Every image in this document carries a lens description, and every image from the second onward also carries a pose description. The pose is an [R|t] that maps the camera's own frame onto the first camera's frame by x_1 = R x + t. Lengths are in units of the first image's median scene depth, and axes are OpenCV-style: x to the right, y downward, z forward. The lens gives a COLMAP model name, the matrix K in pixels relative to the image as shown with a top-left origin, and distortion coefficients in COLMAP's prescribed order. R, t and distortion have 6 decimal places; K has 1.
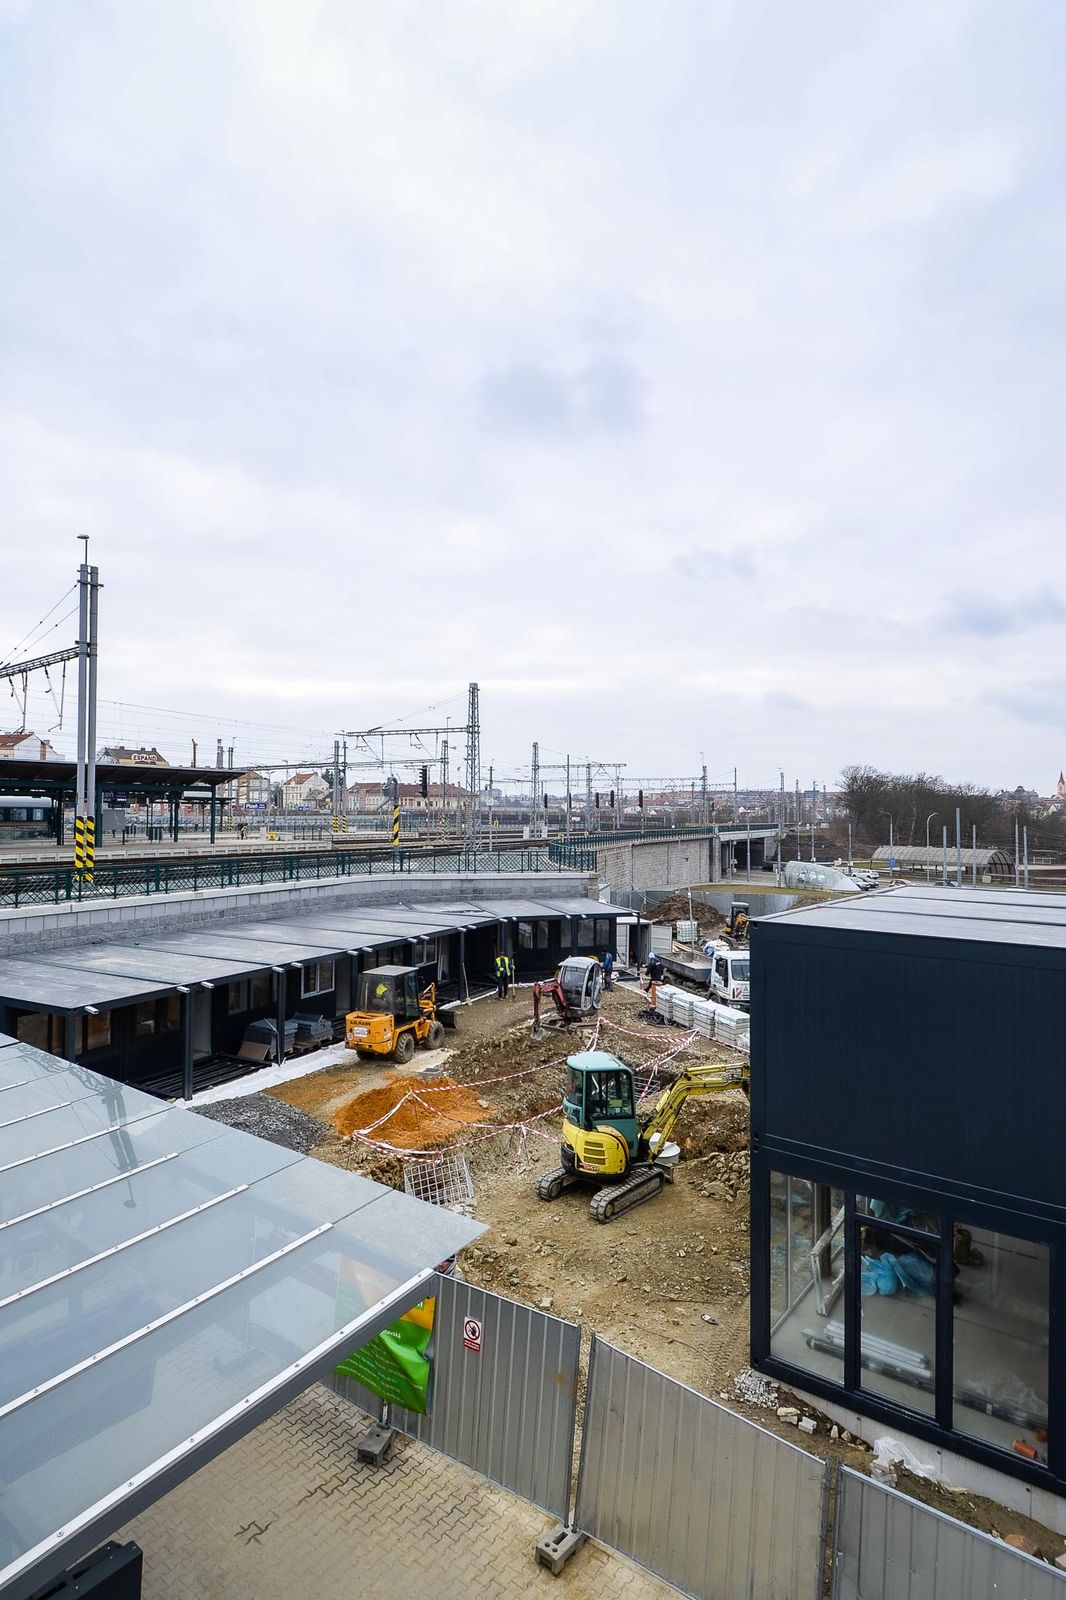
lens RADIAL K [[832.1, 0, 542.0], [0, 832.1, 792.3], [0, 0, 1]] dist [0.026187, -0.036995]
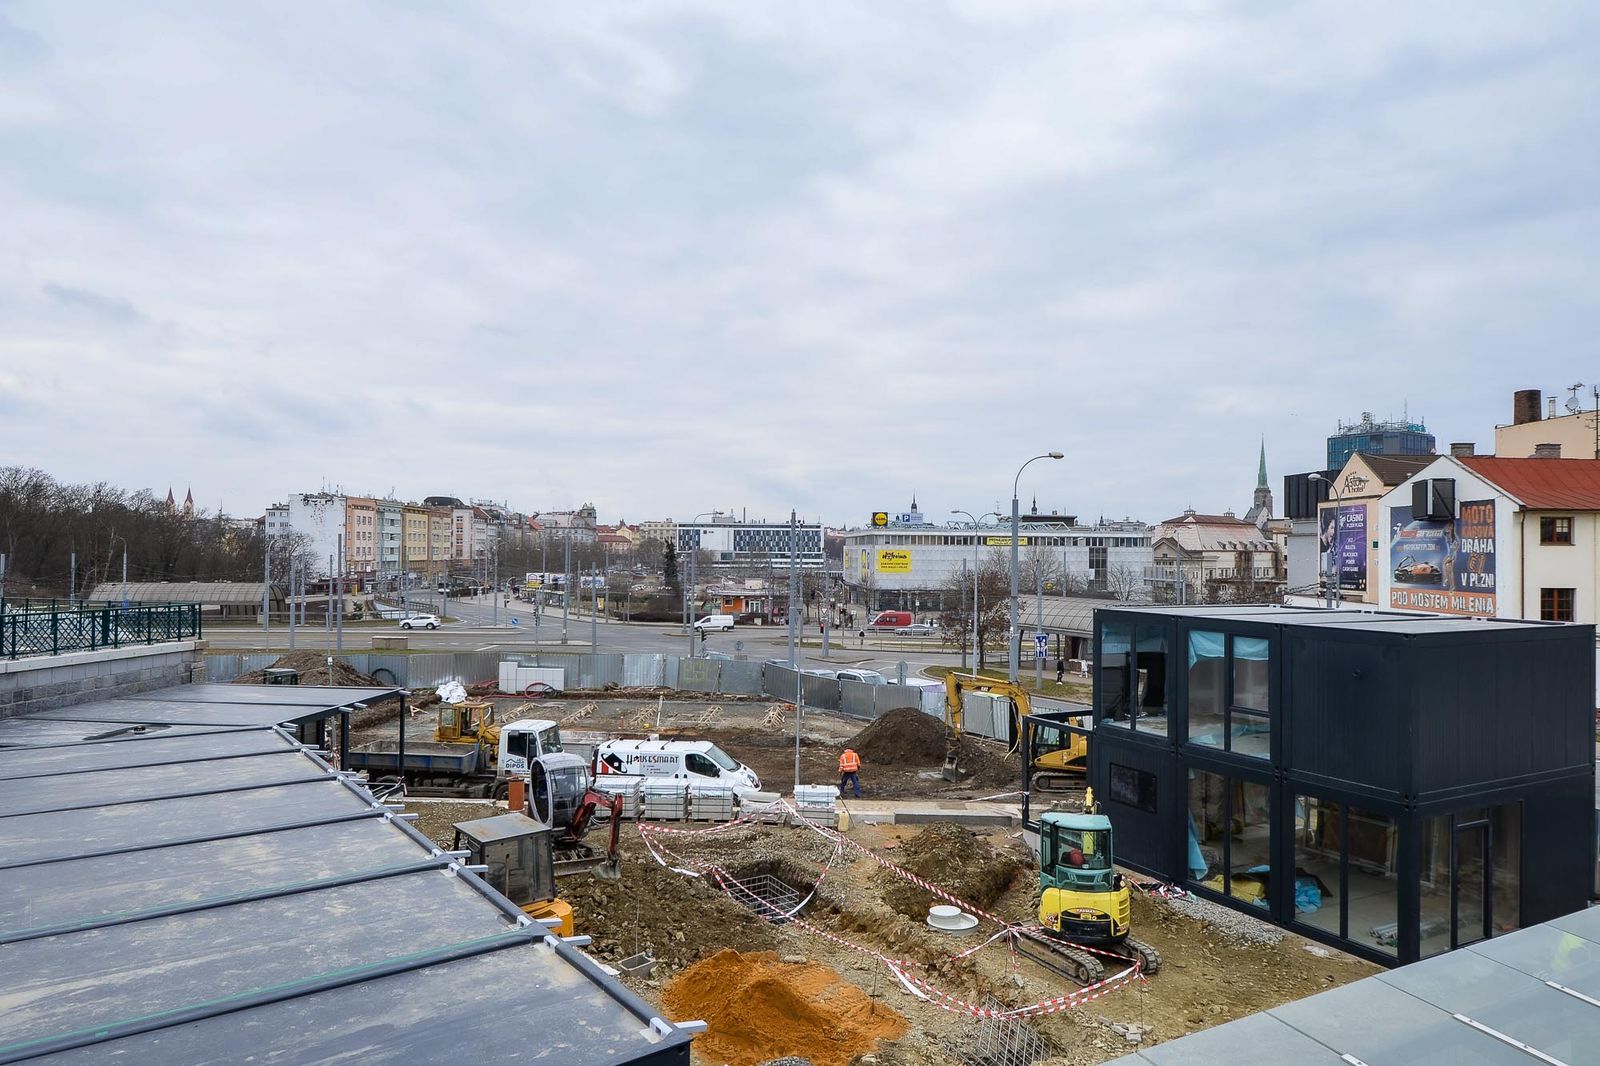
lens RADIAL K [[997.0, 0, 800.0], [0, 997.0, 533.0], [0, 0, 1]] dist [0.001388, -0.003843]
pose [[0.427413, 0.012141, 0.903975, -0.556624], [-0.030273, 0.999541, 0.000889, 0.009338], [-0.903549, -0.027746, 0.427585, 0.432811]]
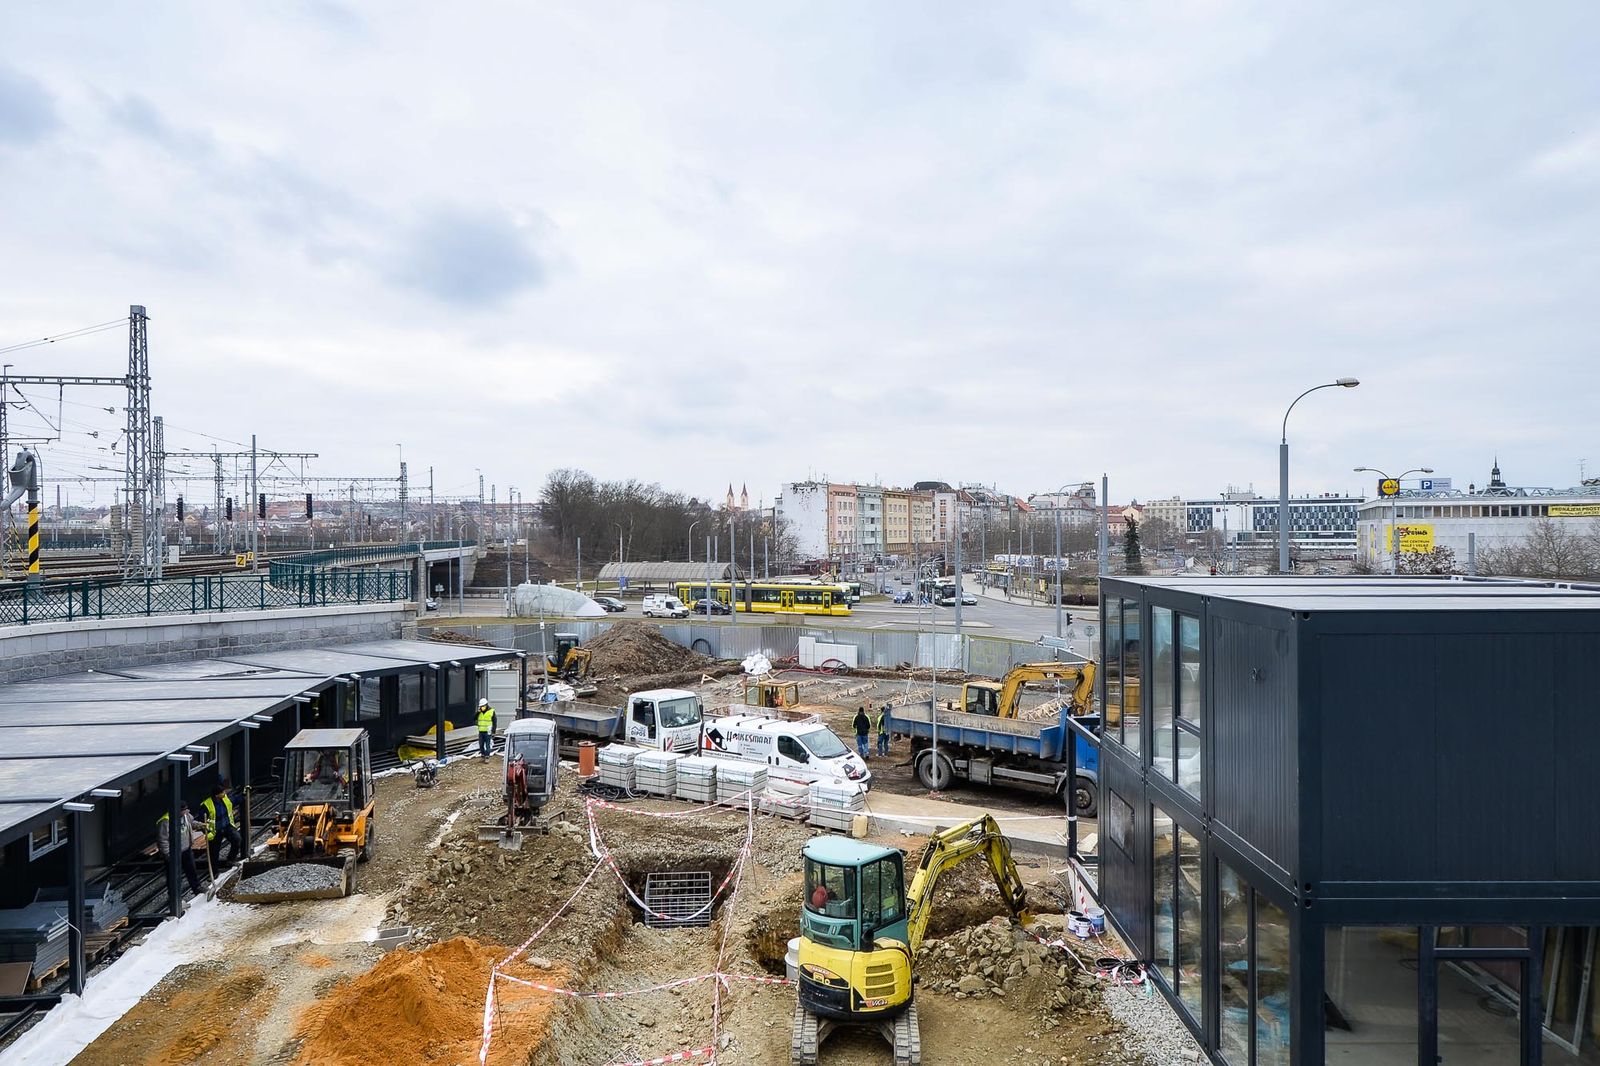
lens RADIAL K [[1019.9, 0, 809.0], [0, 1019.9, 535.4], [0, 0, 1]] dist [0.004504, -0.005278]
pose [[0.803981, -0.013351, 0.594505, -0.238564], [-0.004959, 0.999563, 0.029154, 0.022098], [-0.594634, -0.026387, 0.803563, 0.187537]]
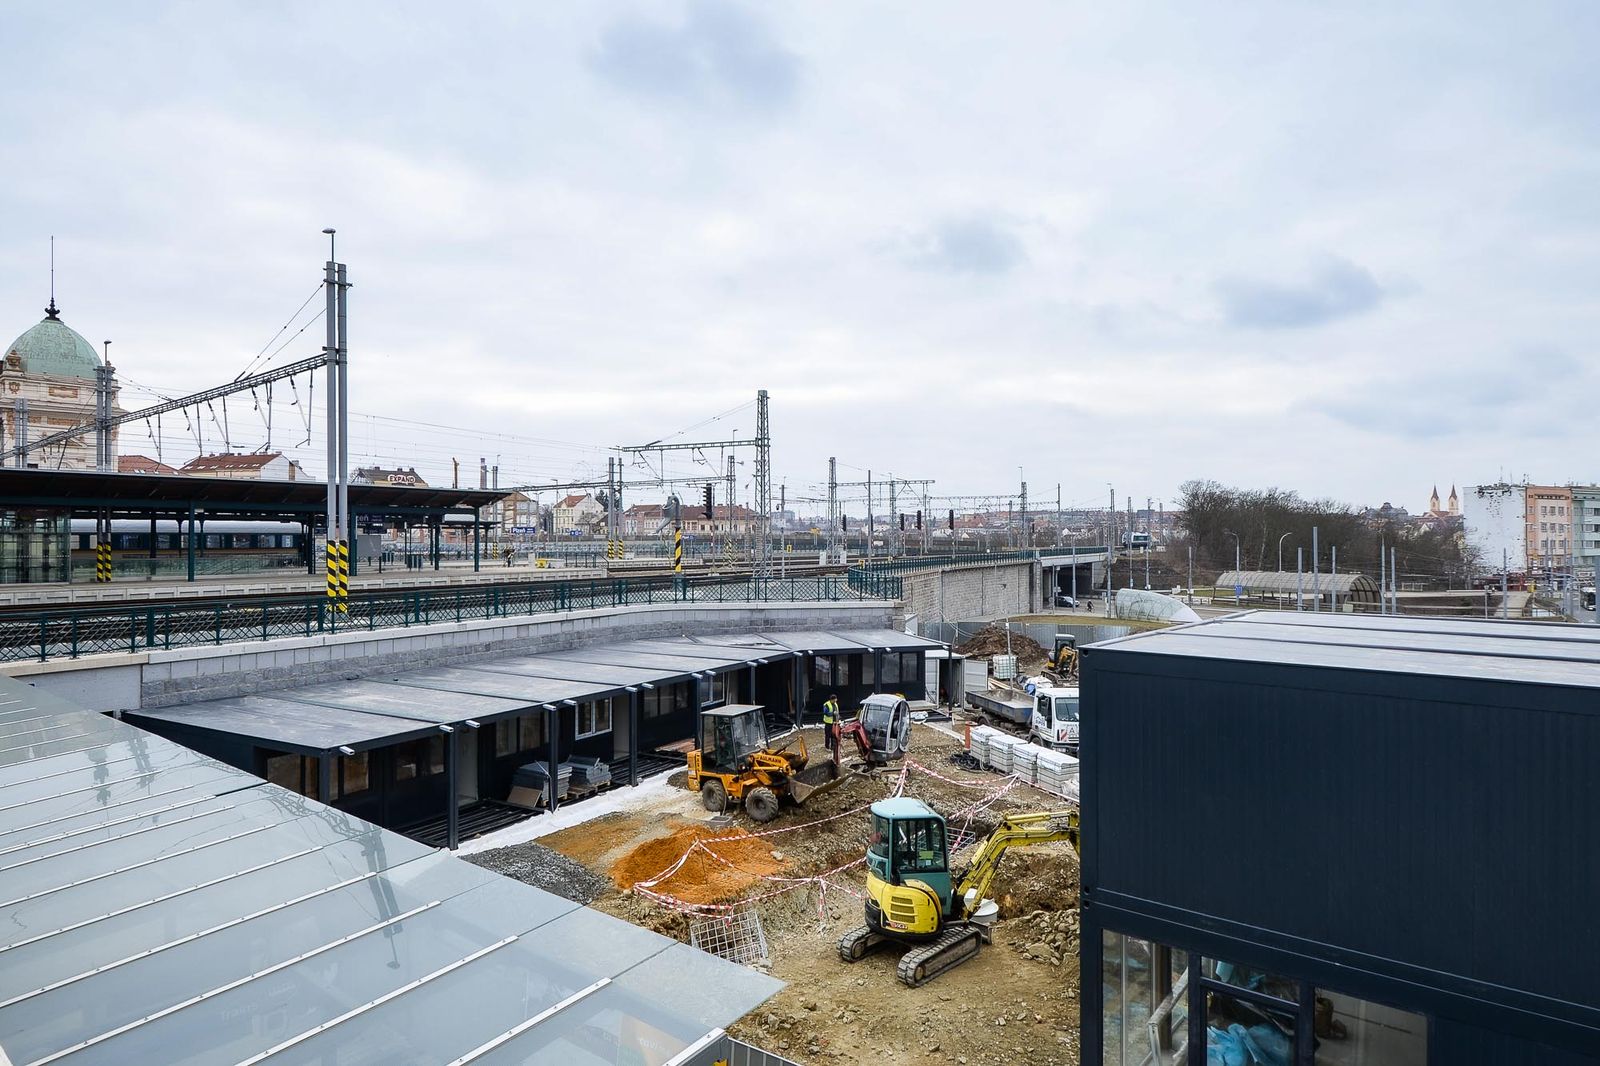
lens RADIAL K [[930.8, 0, 806.9], [0, 930.8, 536.1], [0, 0, 1]] dist [0.023357, -0.031311]
pose [[0.999334, -0.007017, -0.035801, -0.000467], [0.007853, 0.999698, 0.023286, 0.004213], [0.035627, -0.023551, 0.999088, 0.004020]]
